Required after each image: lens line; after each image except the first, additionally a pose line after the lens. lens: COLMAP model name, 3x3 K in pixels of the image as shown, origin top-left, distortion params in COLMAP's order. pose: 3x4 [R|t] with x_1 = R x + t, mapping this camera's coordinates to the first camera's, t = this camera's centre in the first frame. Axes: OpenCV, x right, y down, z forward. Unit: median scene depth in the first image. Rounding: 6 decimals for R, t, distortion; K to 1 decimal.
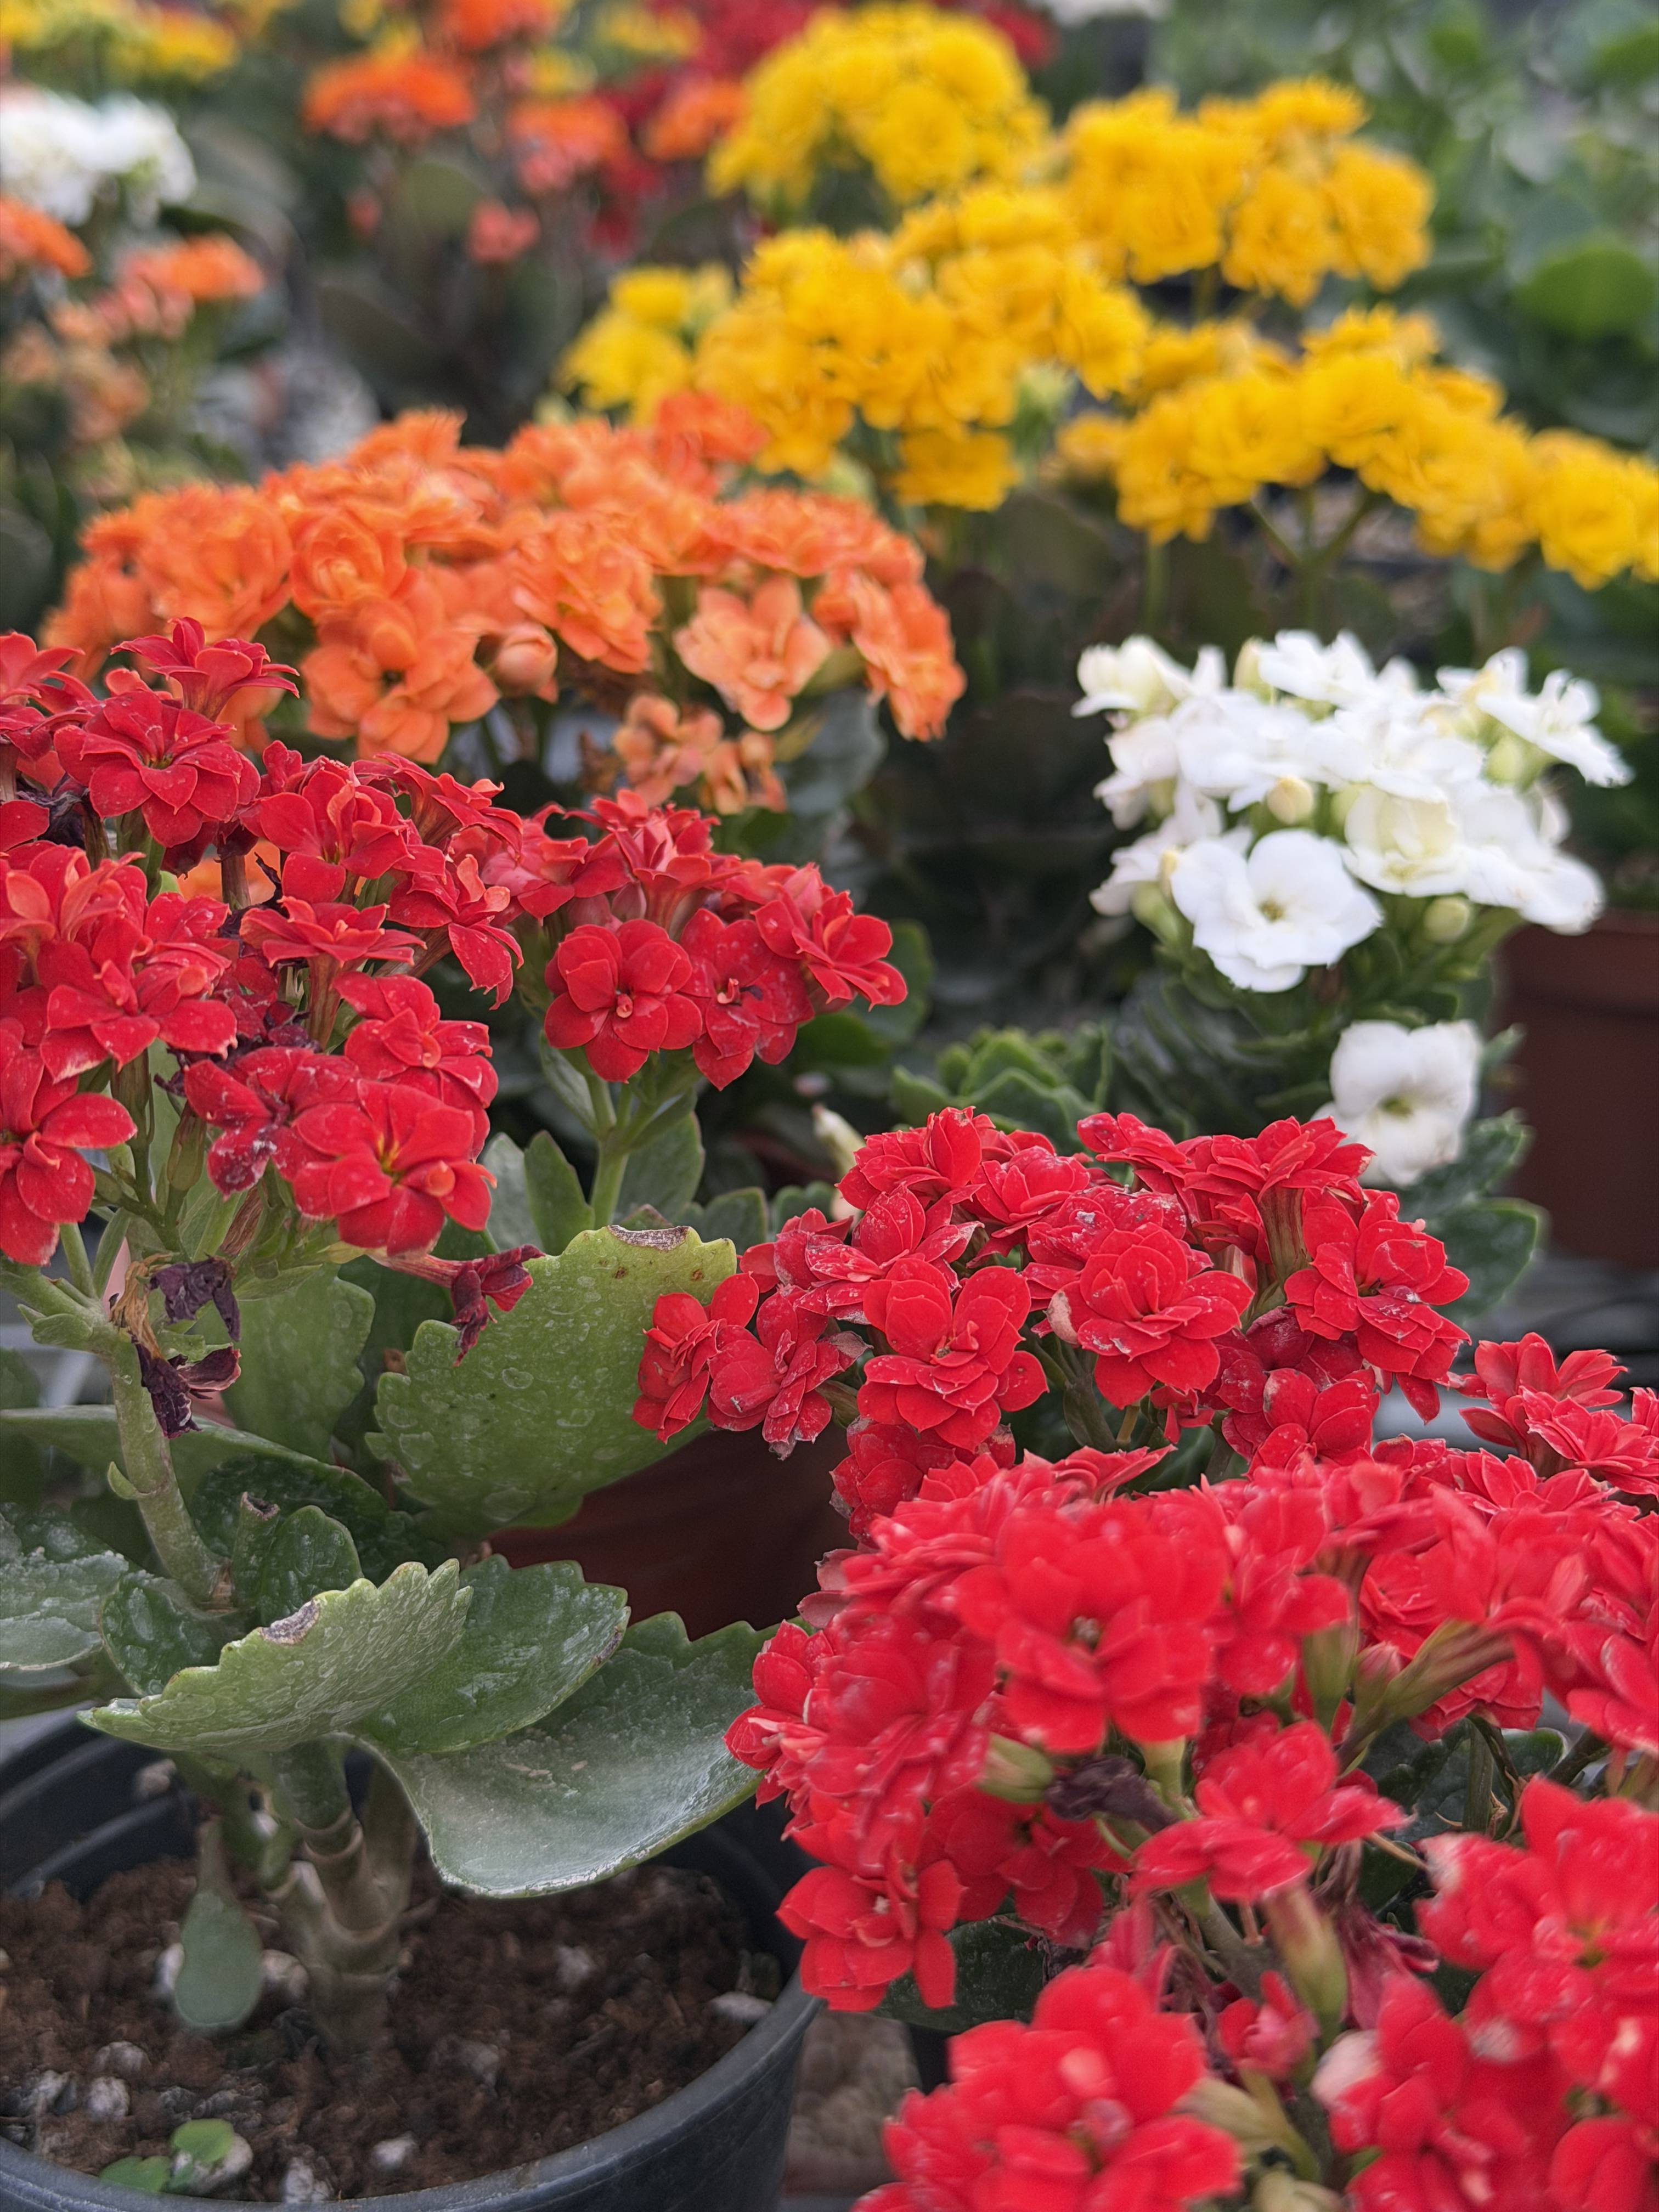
lens RADIAL K [[3240.0, 0, 828.4], [0, 3240.0, 1107.7], [0, 0, 1]] dist [0.152716, -0.150173]
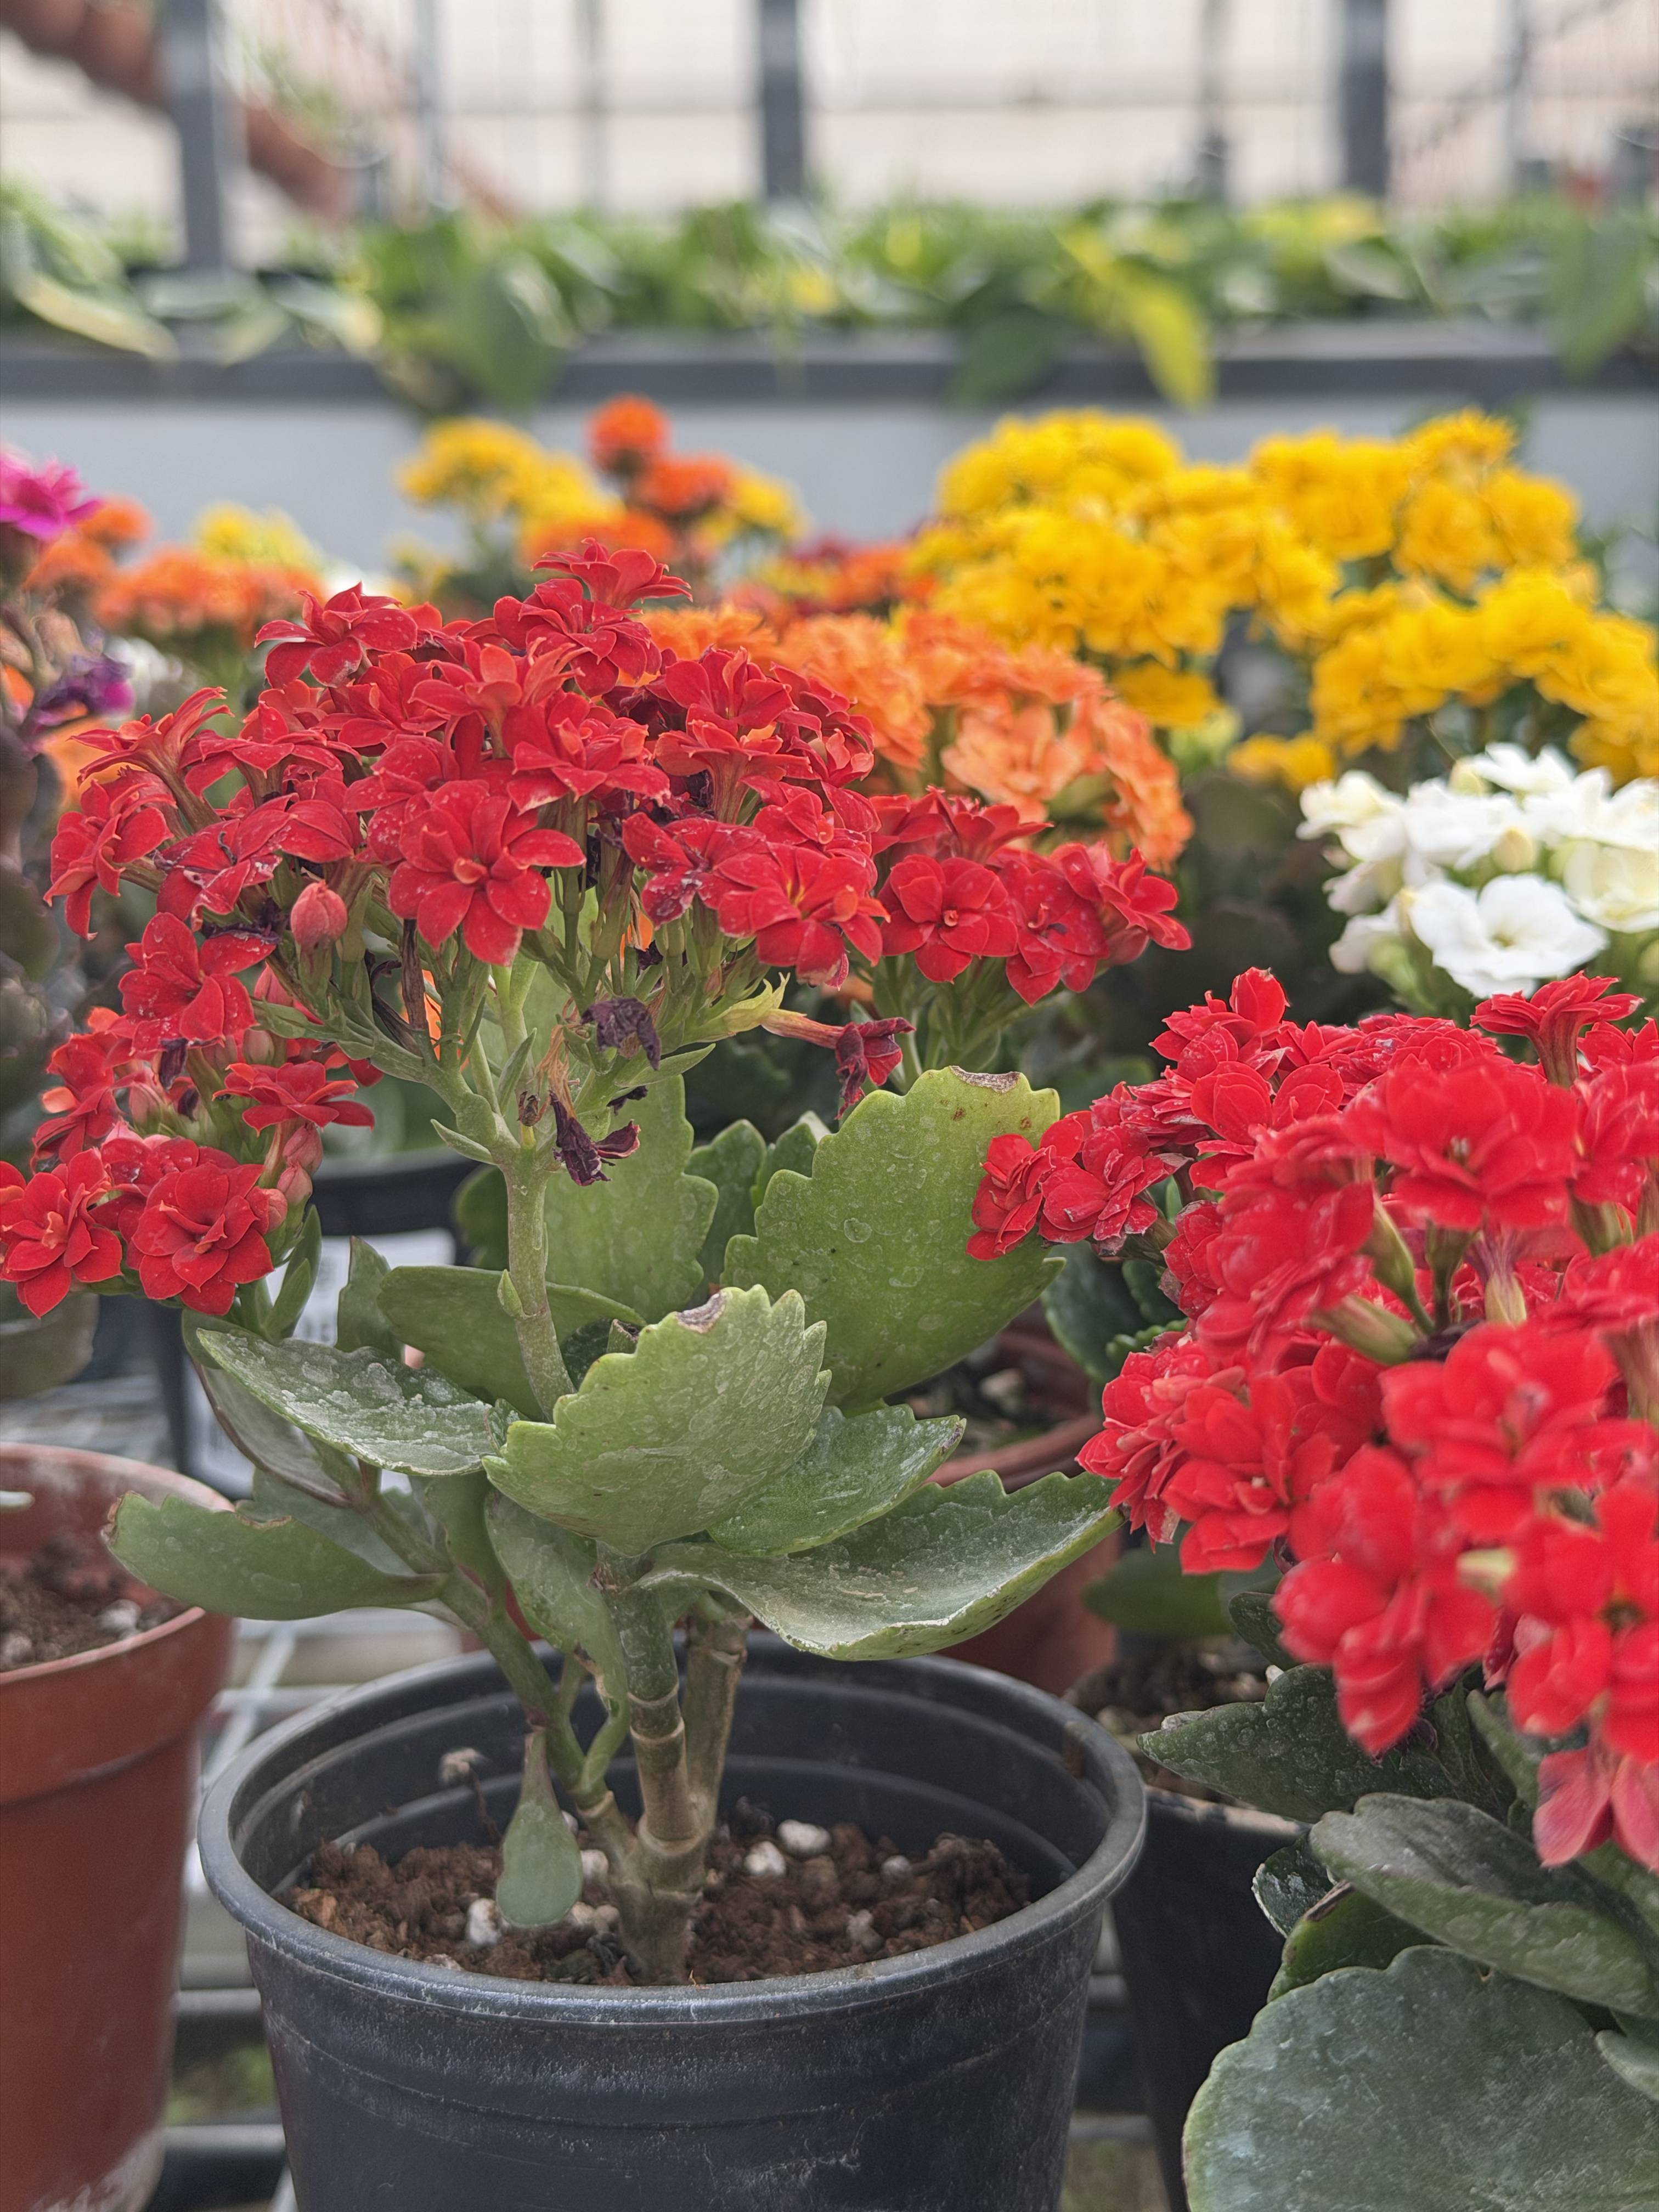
lens RADIAL K [[3240.0, 0, 828.4], [0, 3240.0, 1107.7], [0, 0, 1]] dist [0.152716, -0.150173]
pose [[0.999814, 0.006145, -0.018284, -0.084210], [-0.009844, 0.977722, -0.209671, 0.268989], [0.016588, 0.209812, 0.977601, -0.085799]]
